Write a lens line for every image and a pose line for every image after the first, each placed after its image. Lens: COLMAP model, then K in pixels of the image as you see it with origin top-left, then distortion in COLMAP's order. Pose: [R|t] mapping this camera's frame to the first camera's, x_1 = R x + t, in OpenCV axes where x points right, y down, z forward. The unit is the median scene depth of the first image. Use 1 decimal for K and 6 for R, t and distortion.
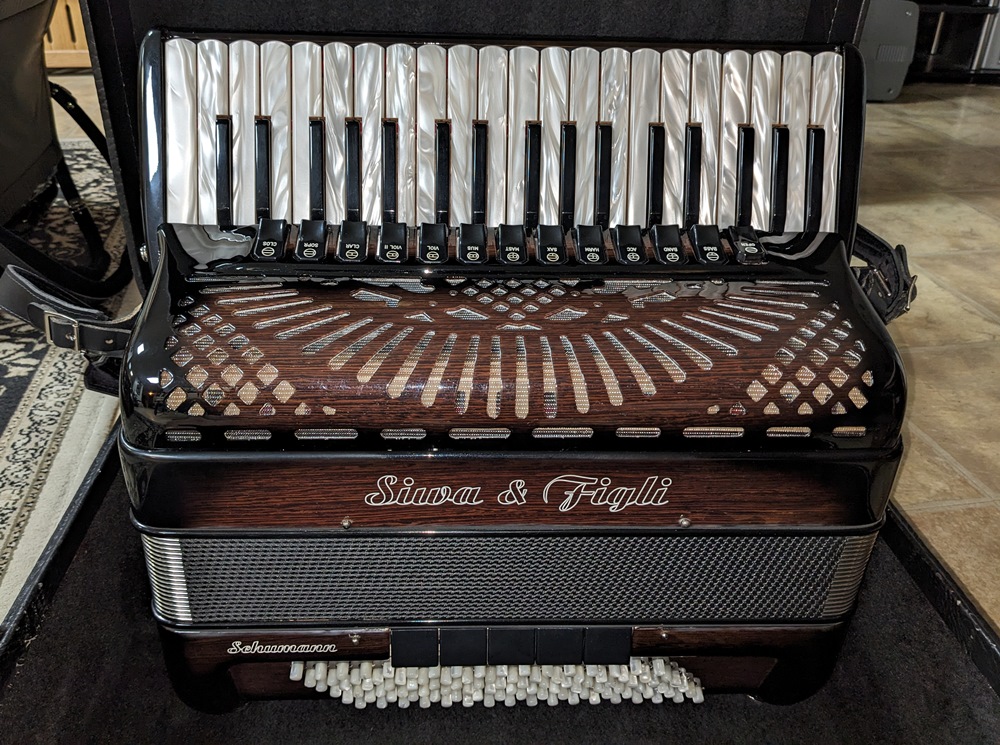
lens RADIAL K [[816.4, 0, 478.9], [0, 816.4, 365.9], [0, 0, 1]] dist [0.033535, -0.038532]
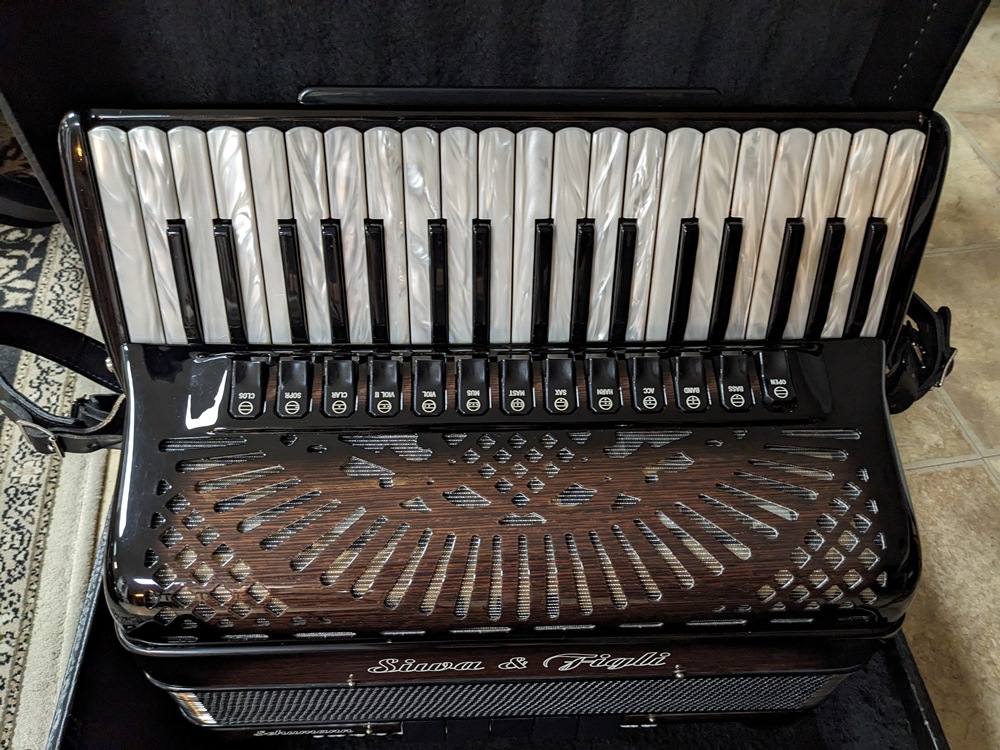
lens RADIAL K [[765.5, 0, 496.0], [0, 765.5, 383.9], [0, 0, 1]] dist [0.038853, -0.054633]
pose [[0.999999, -0.000710, 0.001402, 0.015585], [0.000135, 0.927717, 0.373284, -0.437442], [-0.001566, -0.373284, 0.927716, 0.203190]]
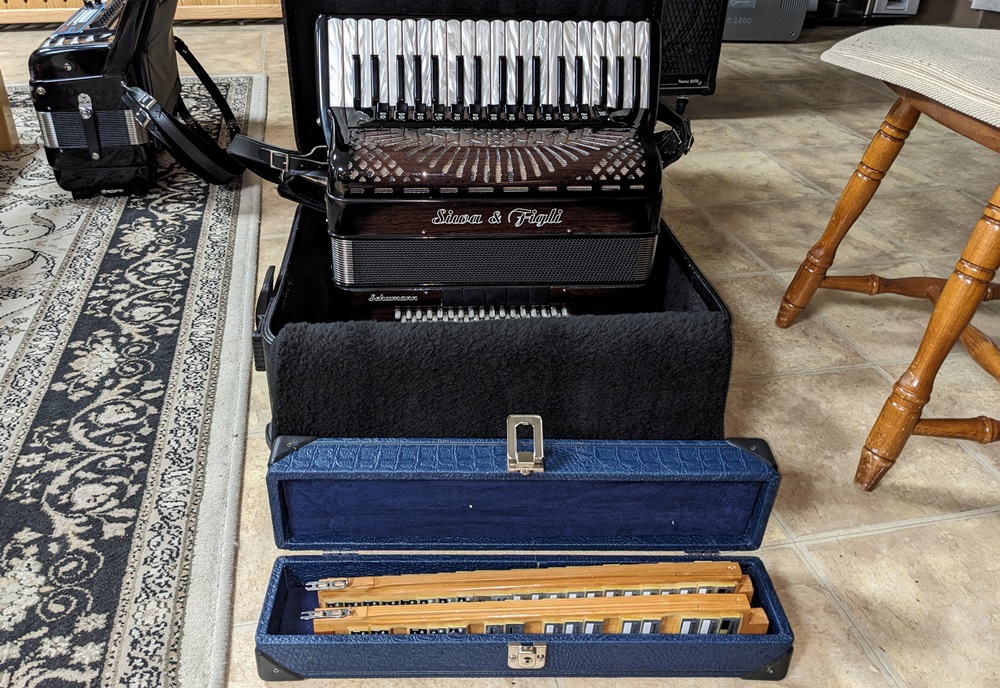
lens RADIAL K [[792.0, 0, 490.0], [0, 792.0, 331.5], [0, 0, 1]] dist [0.054396, -0.091174]
pose [[0.999571, -0.018386, 0.022810, -0.025882], [0.017579, 0.999230, 0.035090, 0.335827], [-0.023437, -0.034674, 0.999124, -1.066220]]
